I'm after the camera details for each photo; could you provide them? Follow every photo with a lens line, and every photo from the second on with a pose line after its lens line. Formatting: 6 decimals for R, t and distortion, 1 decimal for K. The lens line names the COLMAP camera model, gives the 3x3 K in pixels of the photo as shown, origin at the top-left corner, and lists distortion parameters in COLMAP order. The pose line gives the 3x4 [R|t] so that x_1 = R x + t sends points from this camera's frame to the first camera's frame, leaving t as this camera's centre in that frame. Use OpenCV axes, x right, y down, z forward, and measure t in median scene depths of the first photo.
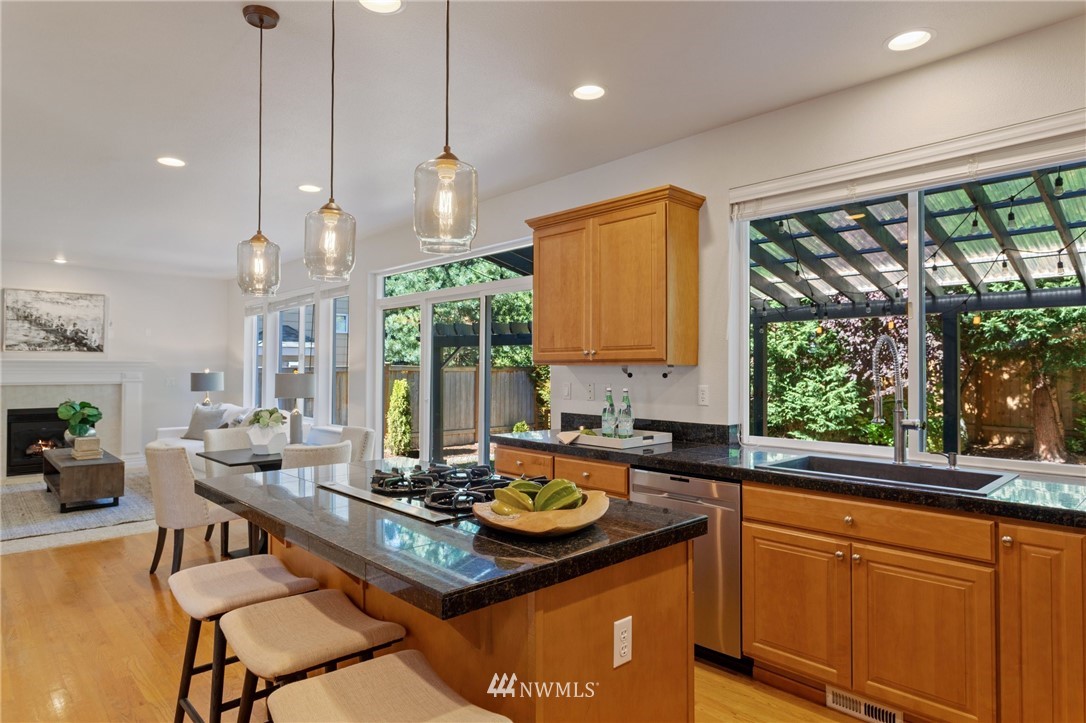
lens RADIAL K [[634.3, 0, 537.6], [0, 634.3, 358.8], [0, 0, 1]] dist [-0.008131, 0.005276]
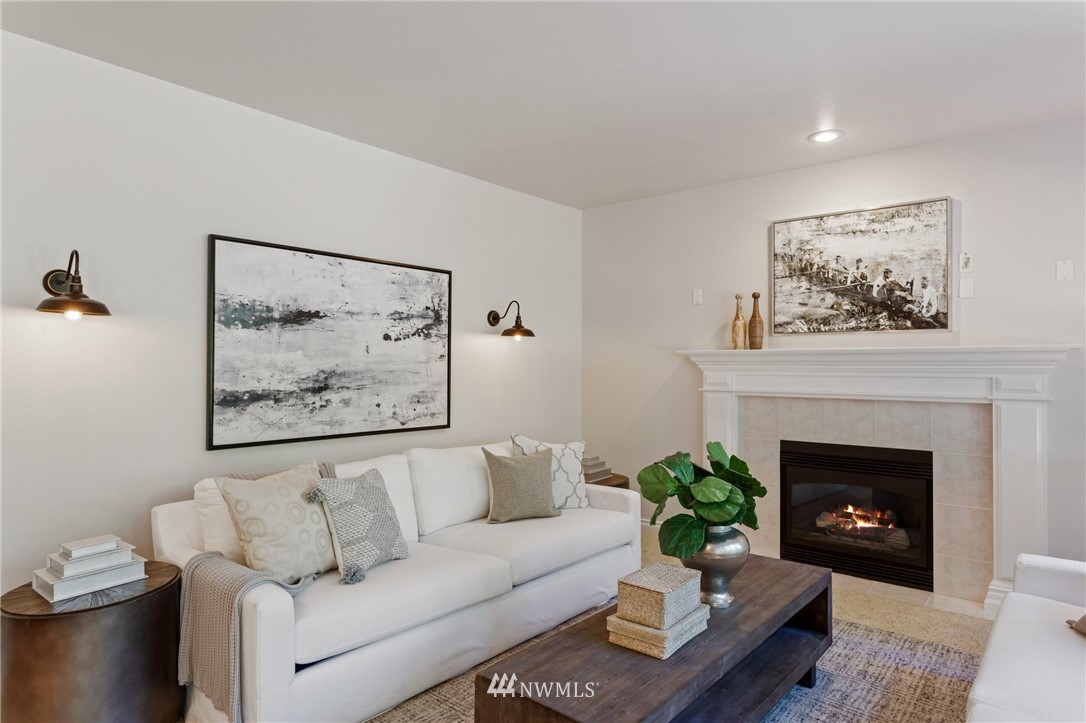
lens RADIAL K [[634.3, 0, 537.6], [0, 634.3, 358.8], [0, 0, 1]] dist [-0.008131, 0.005276]
pose [[0.119504, -0.010694, -0.992776, -0.299363], [0.013564, 0.999866, -0.009138, 0.010594], [0.992741, -0.012375, 0.119633, 0.692839]]
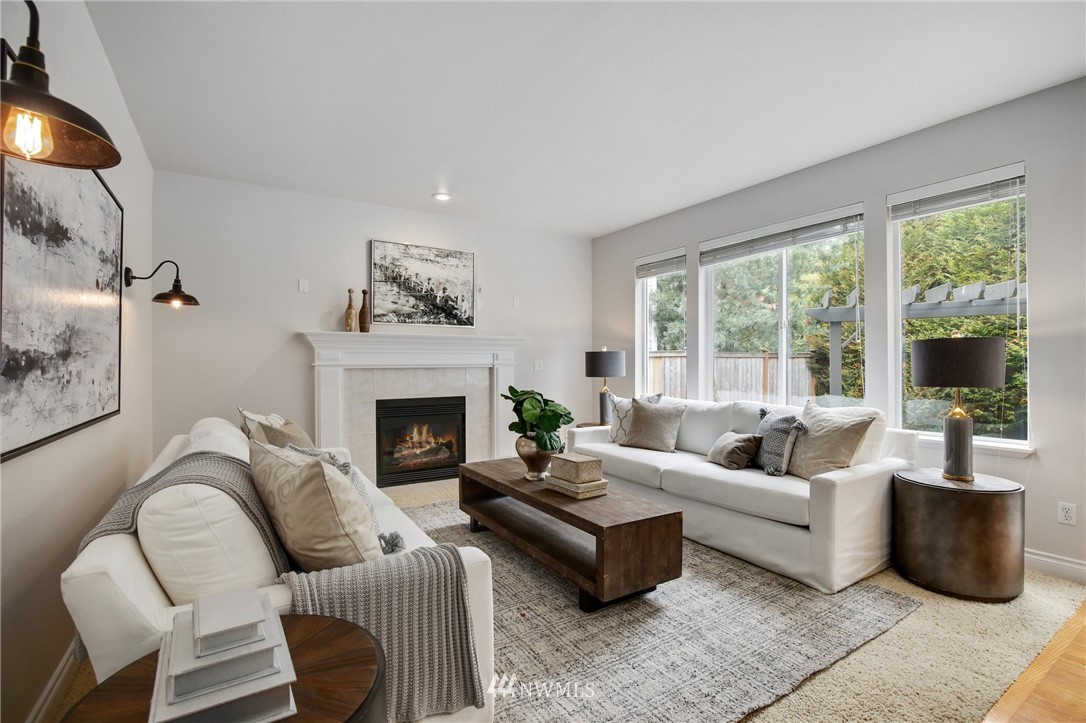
lens RADIAL K [[499.1, 0, 547.8], [0, 499.1, 362.9], [0, 0, 1]] dist [-0.033127, 0.005335]
pose [[0.983887, -0.003629, -0.178757, -0.506691], [0.006295, 0.999877, 0.014347, 0.027275], [0.178683, -0.015241, 0.983789, 0.431764]]
